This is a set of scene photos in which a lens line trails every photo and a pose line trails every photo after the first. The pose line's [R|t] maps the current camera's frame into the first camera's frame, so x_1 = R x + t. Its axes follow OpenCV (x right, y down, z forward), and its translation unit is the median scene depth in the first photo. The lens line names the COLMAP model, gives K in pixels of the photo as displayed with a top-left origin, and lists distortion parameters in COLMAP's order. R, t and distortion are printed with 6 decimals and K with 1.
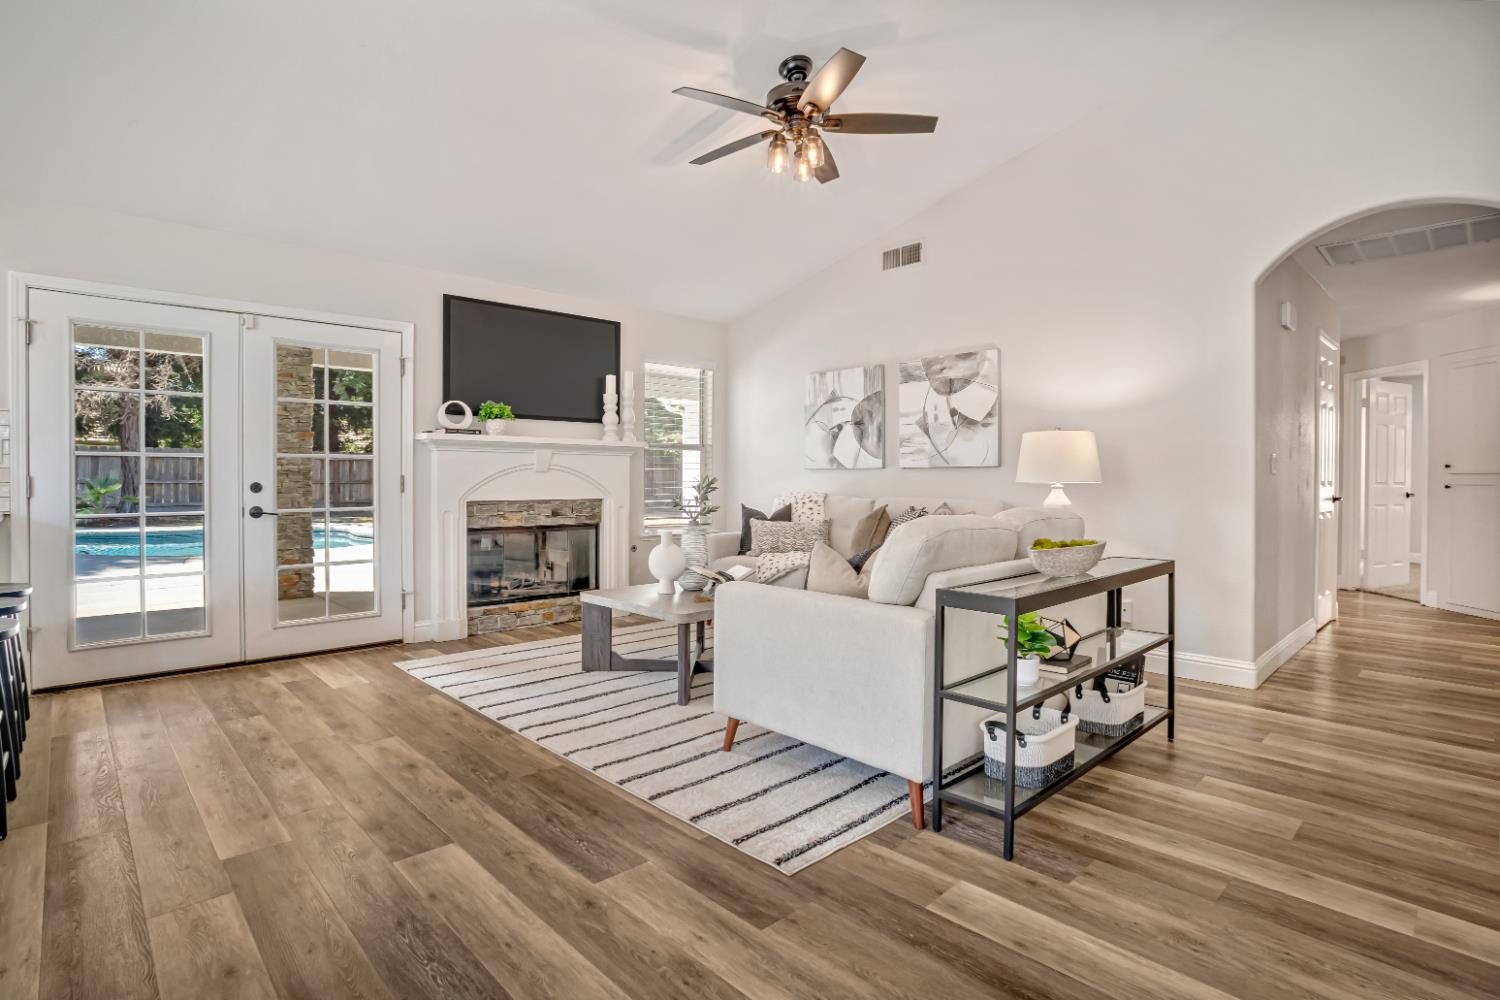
lens RADIAL K [[751.3, 0, 757.3], [0, 751.3, 488.8], [0, 0, 1]] dist [-0.040907, 0.003844]
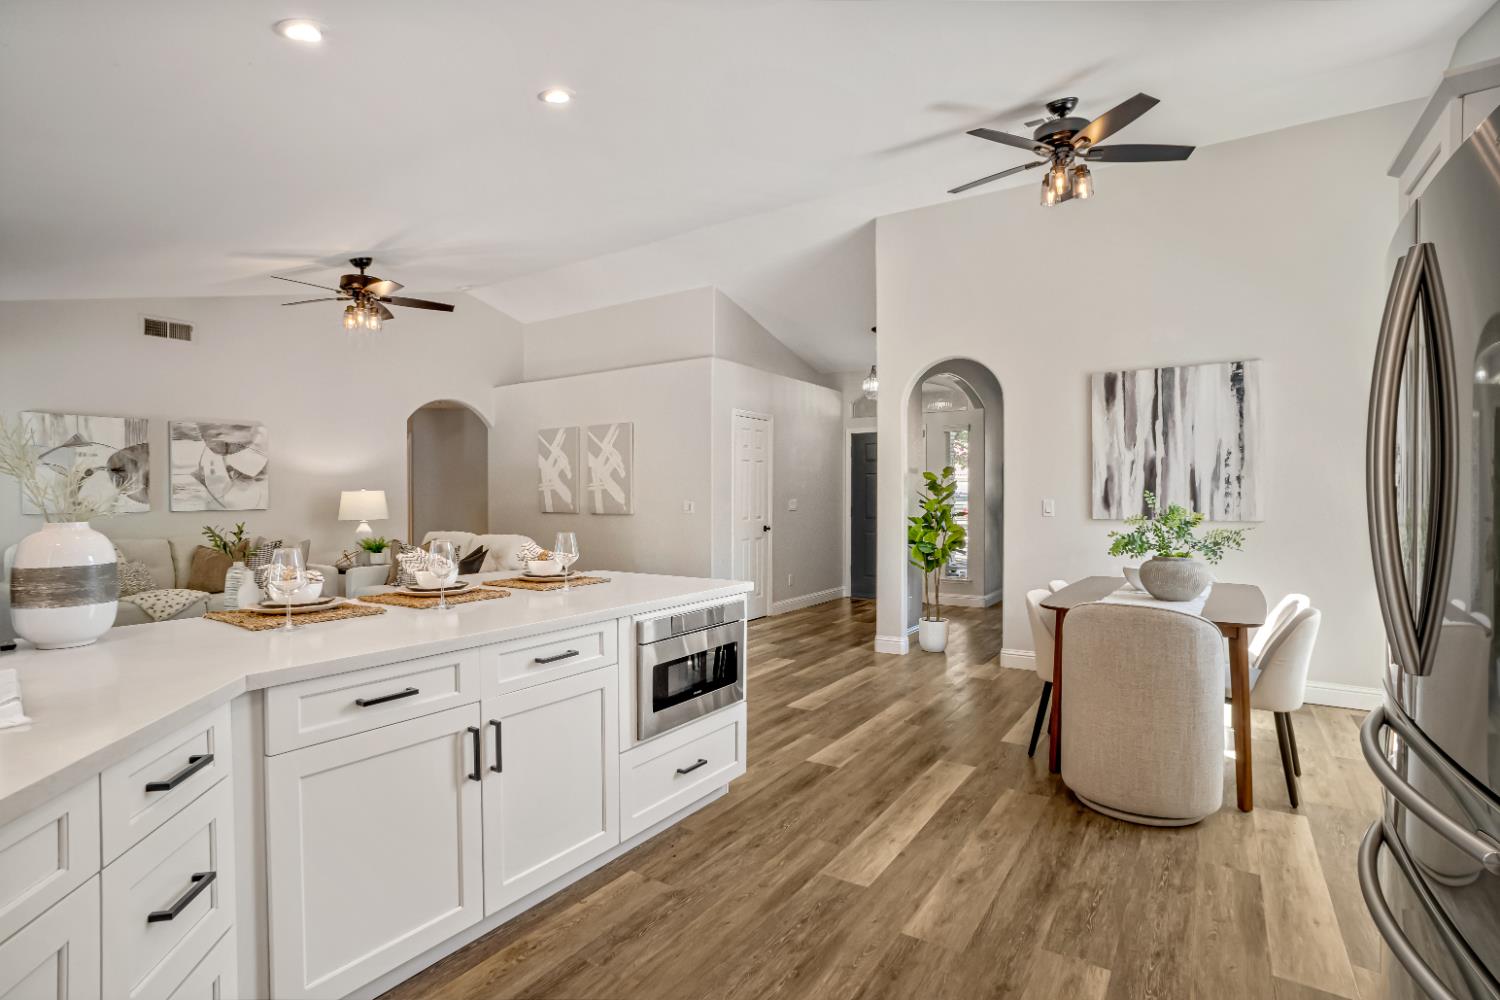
lens RADIAL K [[713.1, 0, 748.7], [0, 713.1, 493.2], [0, 0, 1]] dist [-0.032259, -0.000554]
pose [[-0.222728, -0.000349, 0.974880, -1.123728], [0.014280, 0.999891, 0.003620, -0.049452], [-0.974776, 0.014728, -0.222699, 0.379294]]
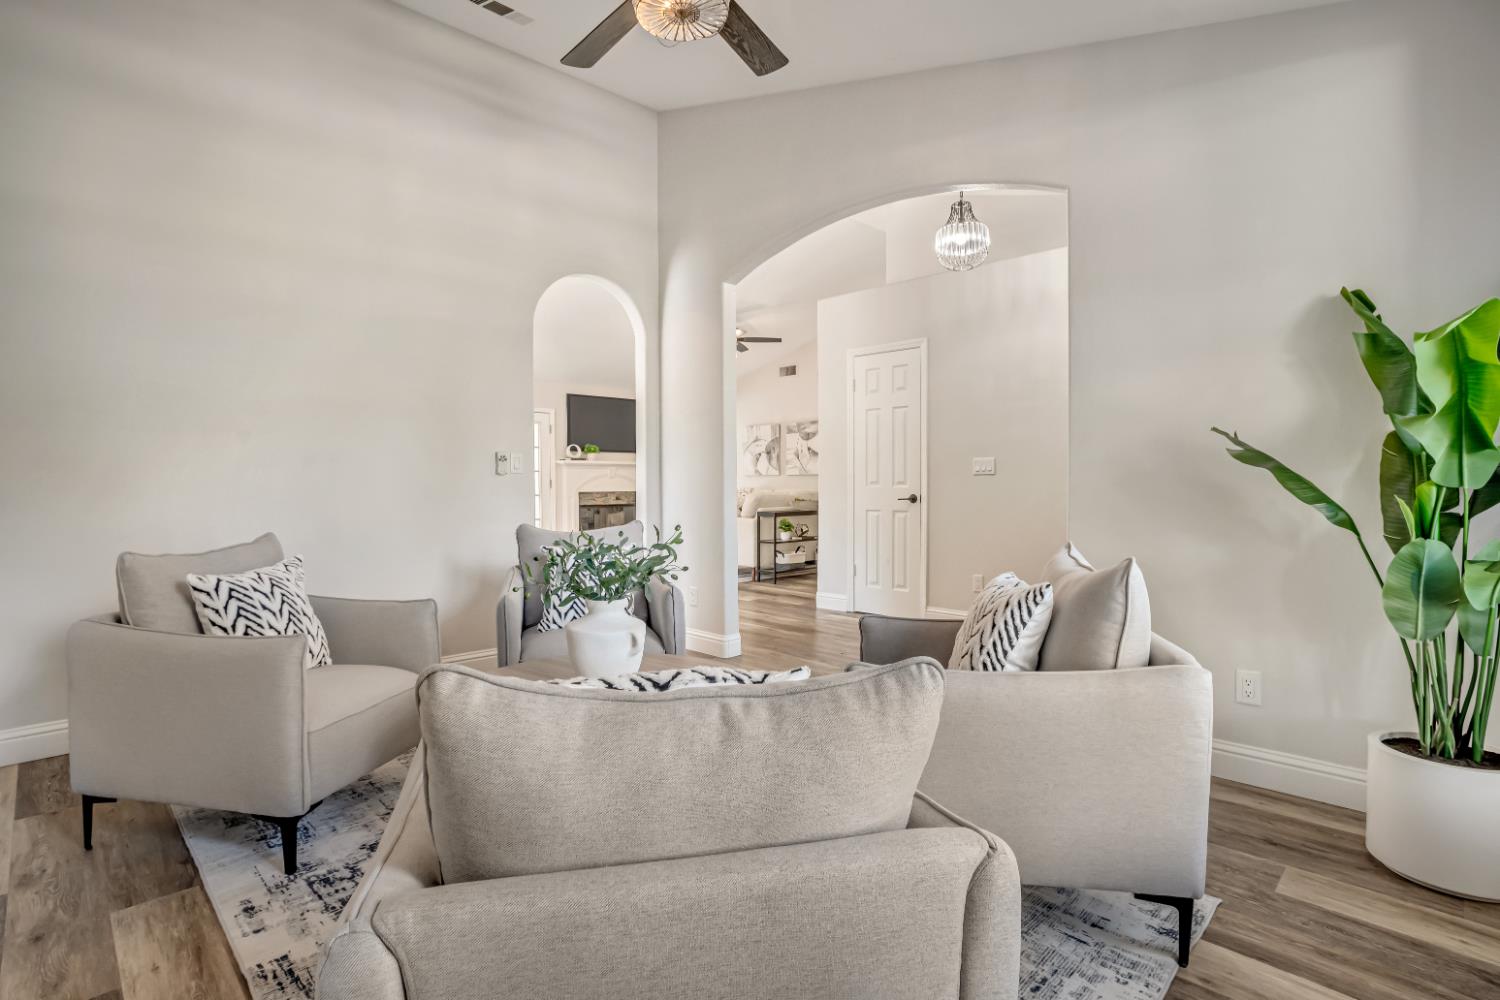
lens RADIAL K [[751.3, 0, 752.6], [0, 751.3, 495.1], [0, 0, 1]] dist [-0.040907, 0.003844]
pose [[0.999961, -0.005265, 0.007161, 0.085498], [0.005242, 0.999981, 0.003289, 0.020572], [-0.007178, -0.003251, 0.999969, -1.101538]]
